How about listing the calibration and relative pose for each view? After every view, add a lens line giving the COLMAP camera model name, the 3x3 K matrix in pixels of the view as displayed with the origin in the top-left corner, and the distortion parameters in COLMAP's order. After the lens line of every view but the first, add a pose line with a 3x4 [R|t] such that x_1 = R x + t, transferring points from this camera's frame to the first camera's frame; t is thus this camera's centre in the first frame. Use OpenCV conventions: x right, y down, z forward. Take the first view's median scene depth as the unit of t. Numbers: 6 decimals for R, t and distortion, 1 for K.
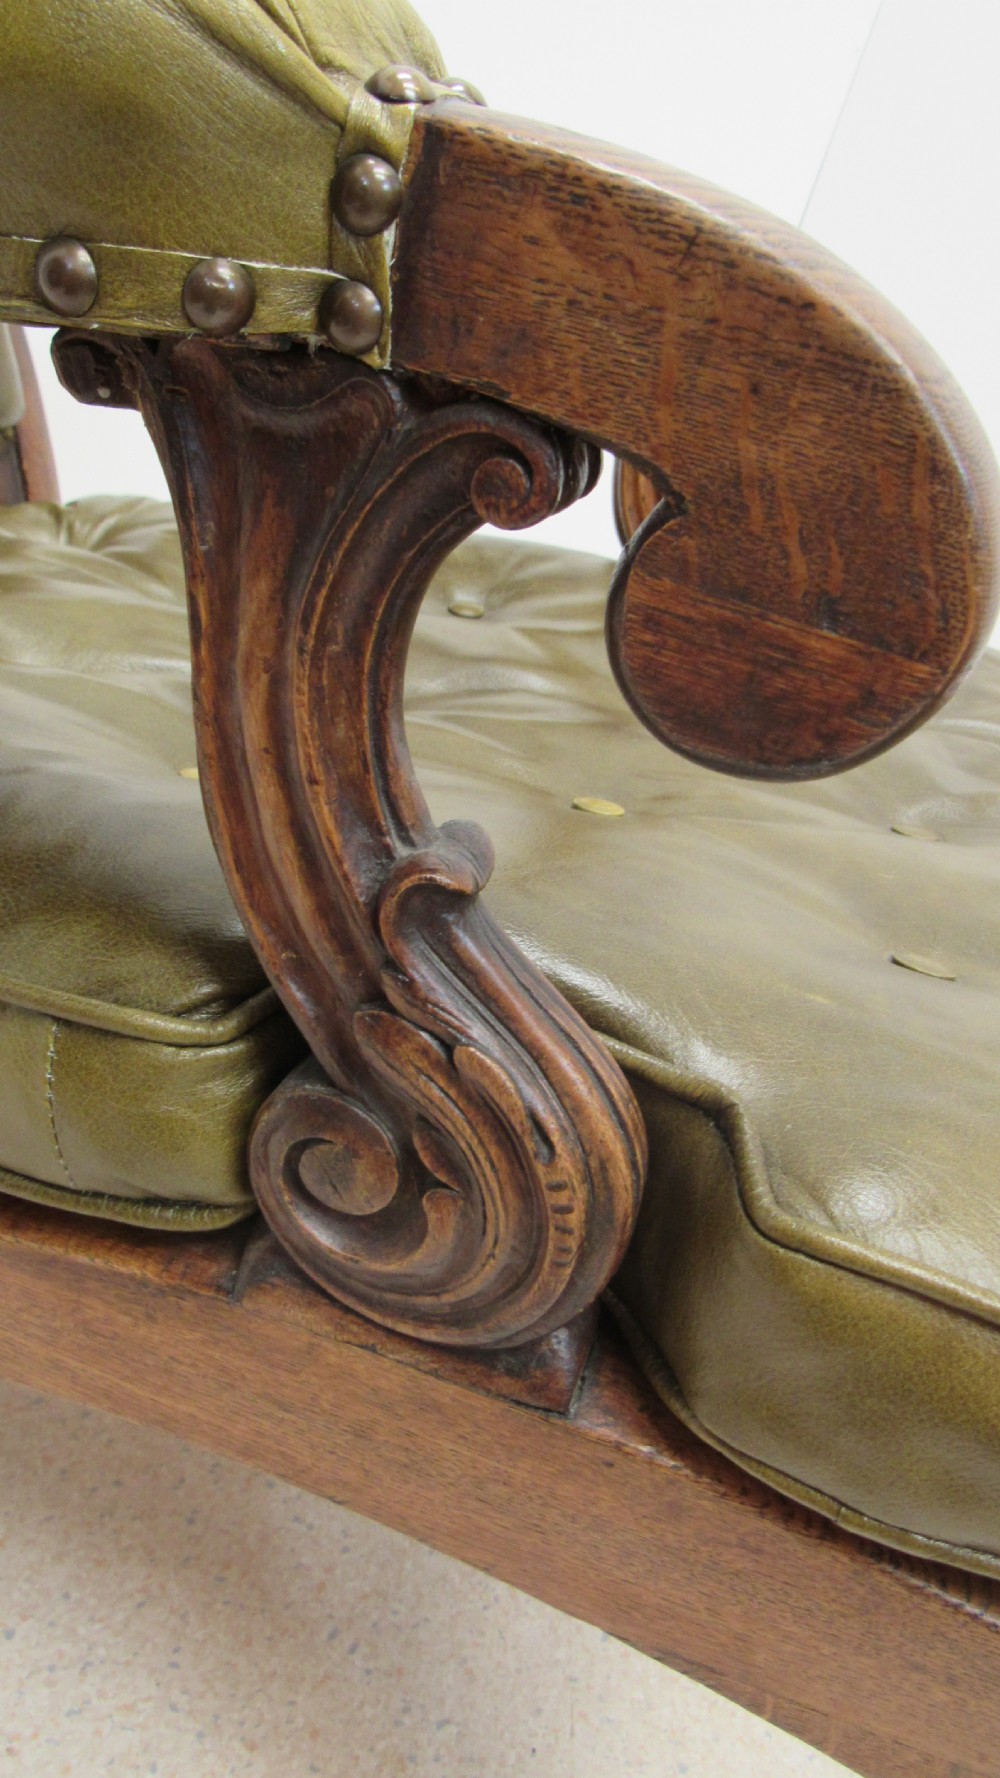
lens RADIAL K [[1368.6, 0, 500.0], [0, 1368.6, 889.0], [0, 0, 1]] dist [-0.029992, 0.009035]
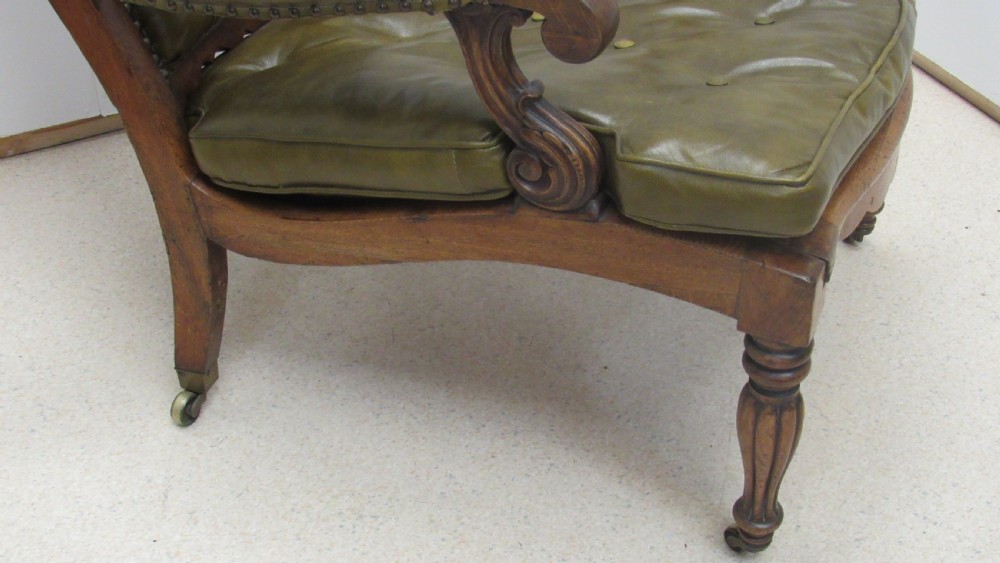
lens RADIAL K [[1511.9, 0, 500.0], [0, 1511.9, 281.5], [0, 0, 1]] dist [-0.097367, 0.044015]
pose [[0.947860, -0.186348, -0.258526, 0.868188], [0.220393, 0.969257, 0.109399, 0.016877], [0.230192, -0.160673, 0.959790, -3.251045]]
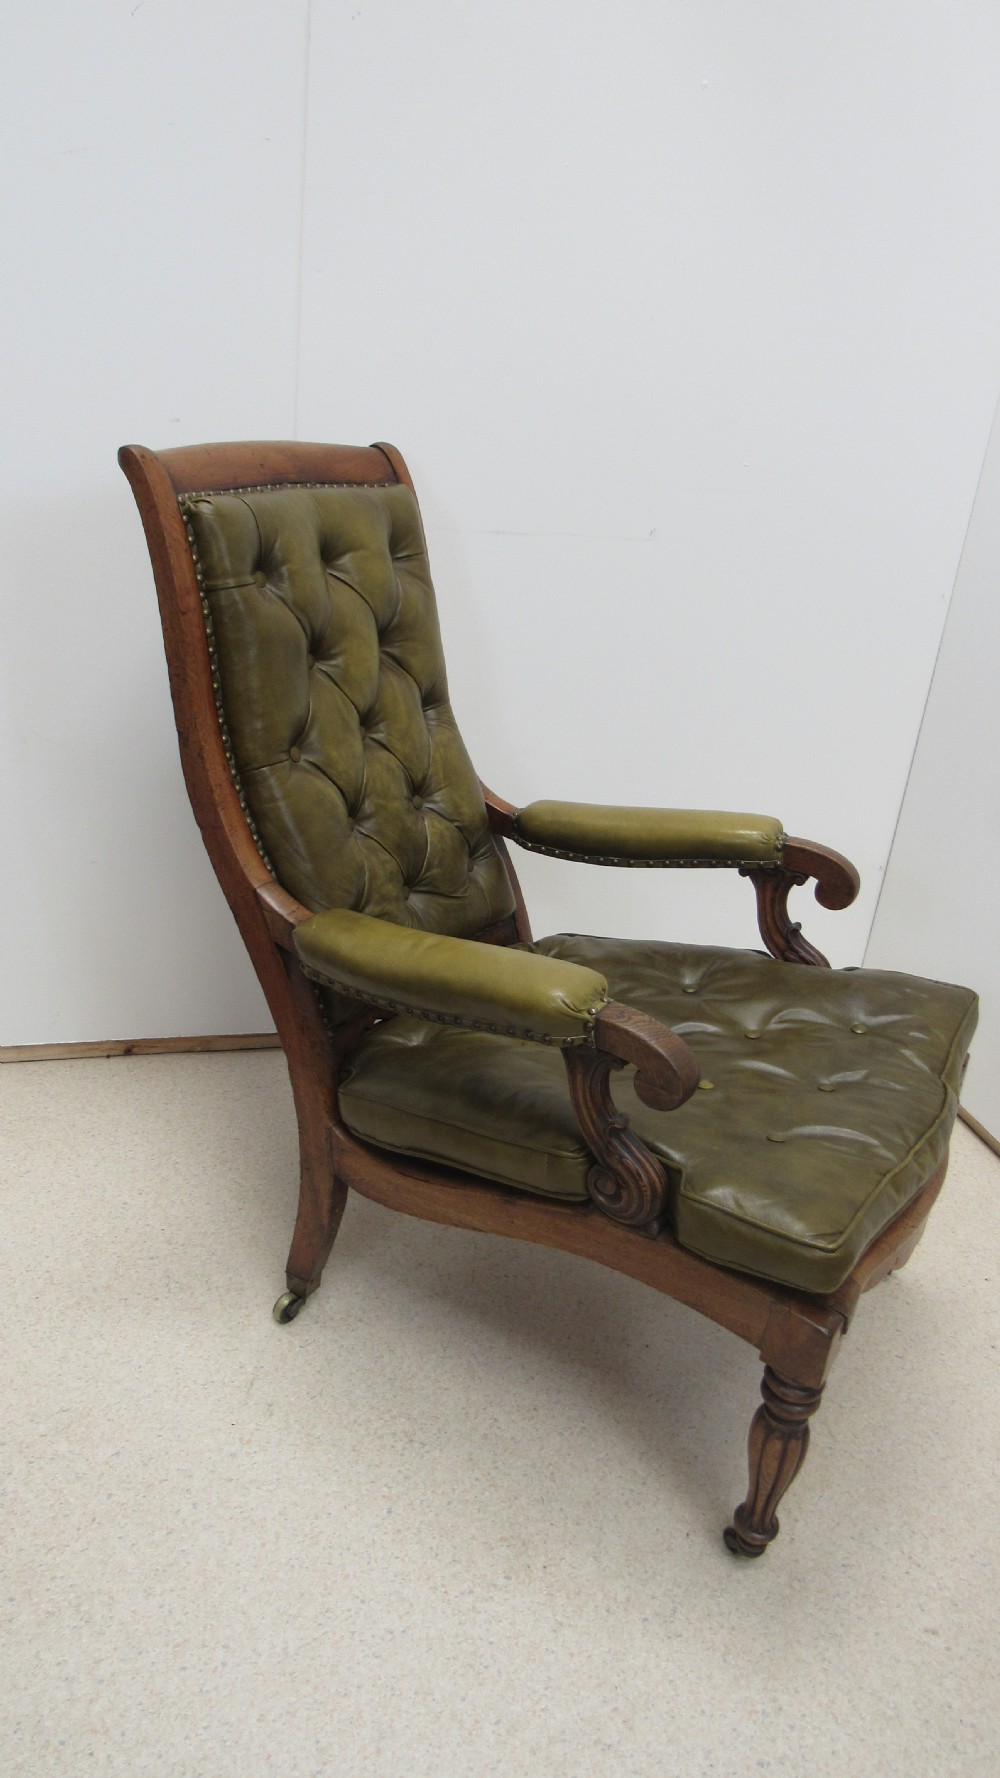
lens RADIAL K [[1275.2, 0, 500.0], [0, 1275.2, 889.0], [0, 0, 1]] dist [-0.028849, 0.012266]
pose [[0.946392, -0.069703, -0.315409, 0.988026], [0.032700, 0.992098, -0.121130, -0.288648], [0.321360, 0.104323, 0.941193, -3.341853]]
